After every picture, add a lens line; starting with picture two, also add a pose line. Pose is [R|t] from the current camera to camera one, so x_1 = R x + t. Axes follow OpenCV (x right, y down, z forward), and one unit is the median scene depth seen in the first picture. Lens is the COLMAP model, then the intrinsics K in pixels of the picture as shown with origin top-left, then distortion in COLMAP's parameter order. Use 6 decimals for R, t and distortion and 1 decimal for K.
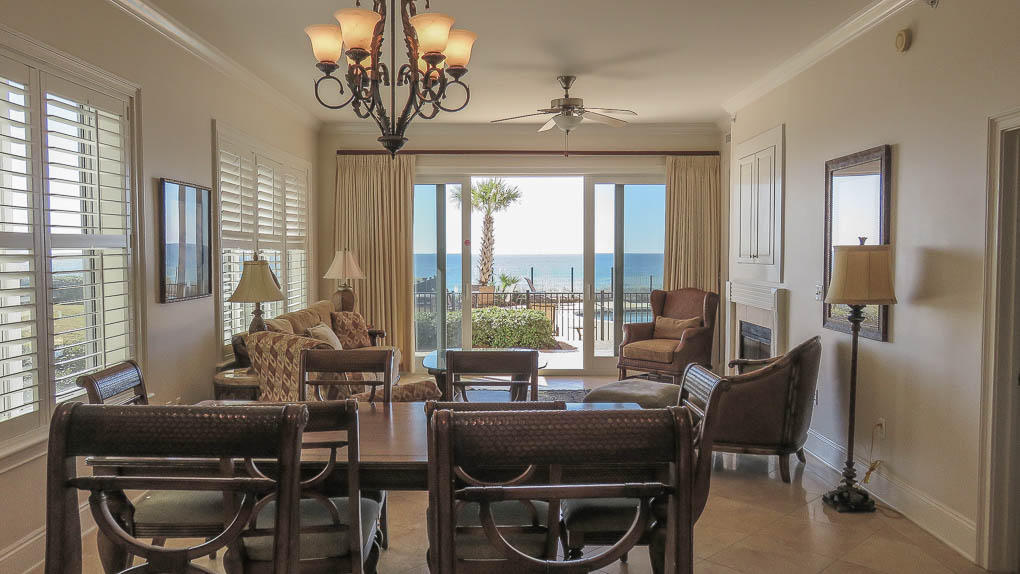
lens RADIAL K [[790.4, 0, 510.0], [0, 790.4, 287.0], [0, 0, 1]] dist [-0.002734, -0.000825]
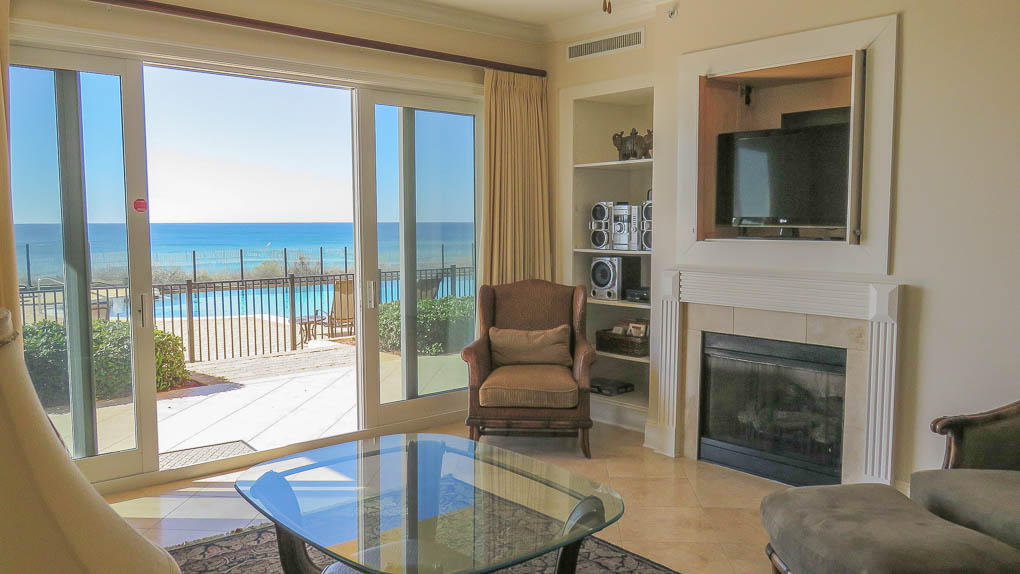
lens RADIAL K [[790.4, 0, 510.0], [0, 790.4, 287.0], [0, 0, 1]] dist [-0.002734, -0.000825]
pose [[0.750721, -0.053149, 0.658478, -0.201100], [0.028559, 0.998438, 0.048029, -0.023123], [-0.660002, -0.017251, 0.751066, 0.506592]]
